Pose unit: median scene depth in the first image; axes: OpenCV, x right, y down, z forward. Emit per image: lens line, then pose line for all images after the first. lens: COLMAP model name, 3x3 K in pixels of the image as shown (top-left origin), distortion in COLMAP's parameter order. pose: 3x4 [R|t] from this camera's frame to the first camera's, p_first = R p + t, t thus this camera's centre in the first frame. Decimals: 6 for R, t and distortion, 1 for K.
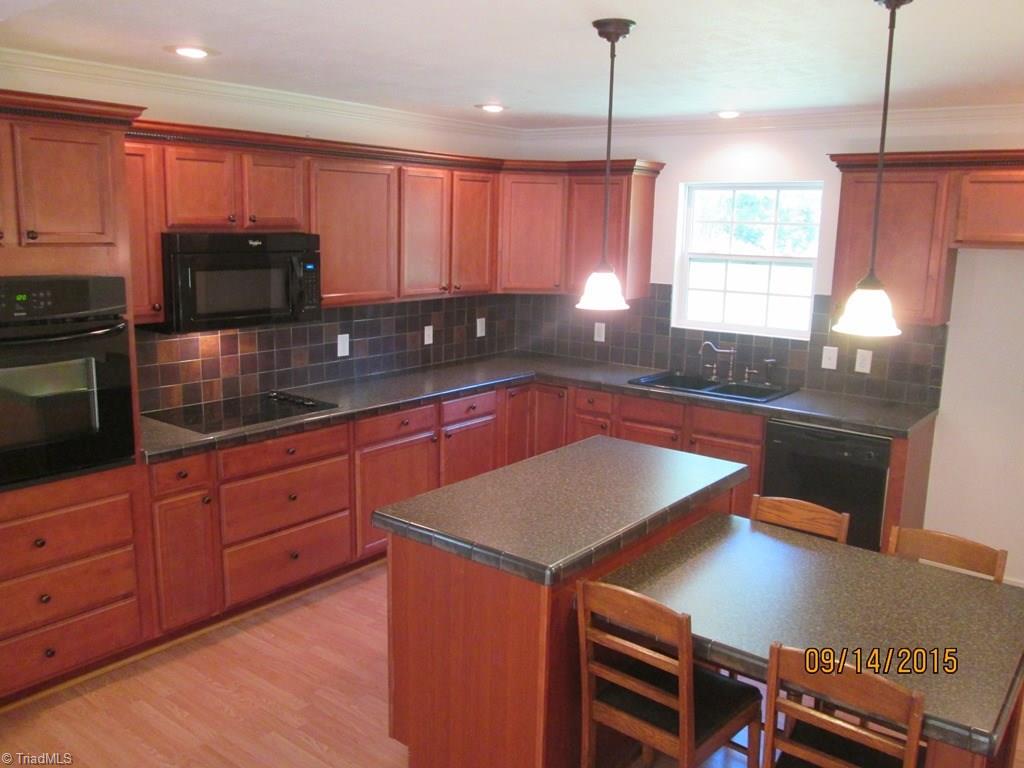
lens RADIAL K [[855.0, 0, 512.0], [0, 855.0, 384.0], [0, 0, 1]] dist [-0.019881, -0.008104]
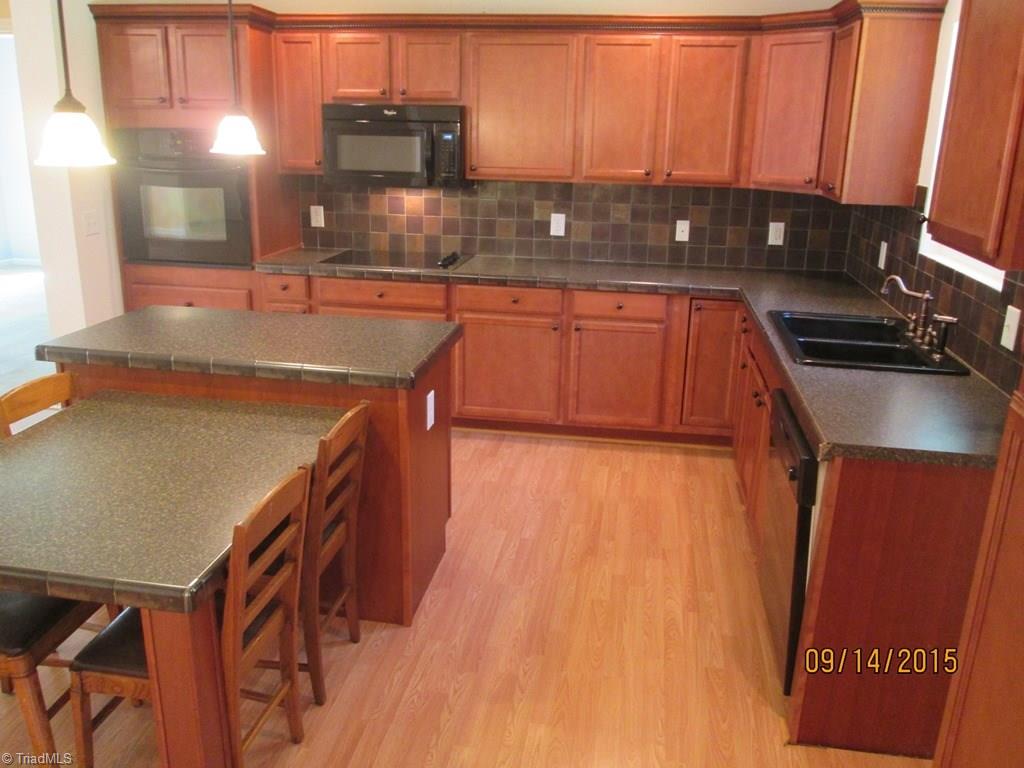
lens RADIAL K [[843.0, 0, 512.0], [0, 843.0, 384.0], [0, 0, 1]] dist [-0.032790, -0.002263]
pose [[0.482435, 0.248158, -0.840044, 0.676599], [-0.175265, 0.966983, 0.185003, -0.038810], [0.858218, 0.057978, 0.510000, 0.468300]]
